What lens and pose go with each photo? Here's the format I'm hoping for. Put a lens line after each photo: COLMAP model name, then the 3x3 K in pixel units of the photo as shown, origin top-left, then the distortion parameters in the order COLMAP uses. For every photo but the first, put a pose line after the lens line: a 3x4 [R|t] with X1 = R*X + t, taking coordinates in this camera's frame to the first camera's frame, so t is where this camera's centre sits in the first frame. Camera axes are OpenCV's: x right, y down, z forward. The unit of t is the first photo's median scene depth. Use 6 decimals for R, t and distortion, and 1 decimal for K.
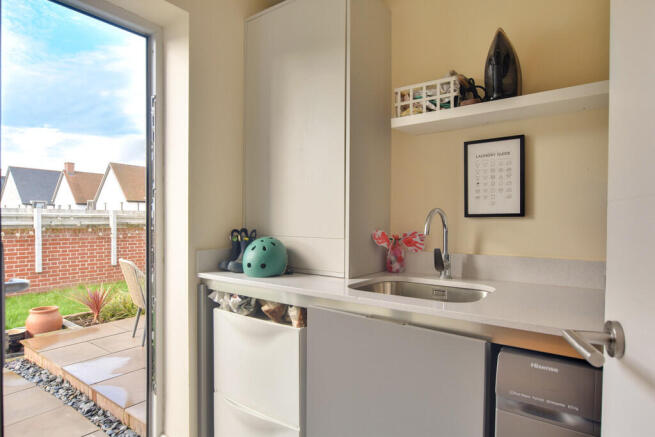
lens RADIAL K [[372.3, 0, 326.9], [0, 372.3, 219.8], [0, 0, 1]] dist [-0.002379, 0.001570]
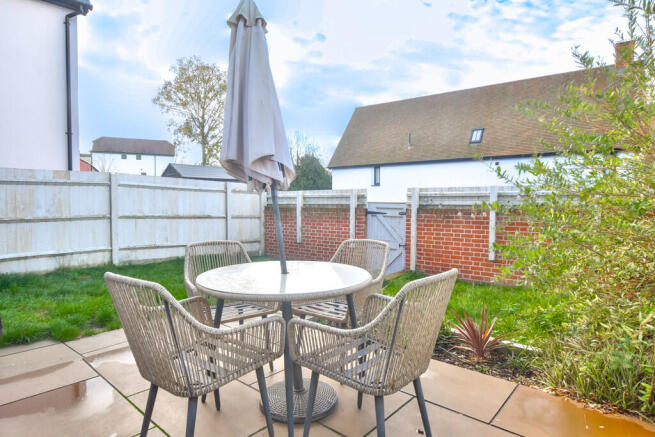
lens RADIAL K [[372.3, 0, 326.6], [0, 372.3, 216.9], [0, 0, 1]] dist [-0.002379, 0.001570]
pose [[-0.490384, 0.030540, -0.870971, 0.172460], [0.004735, 0.999464, 0.032379, 0.010822], [0.871494, 0.011754, -0.490266, 1.138598]]
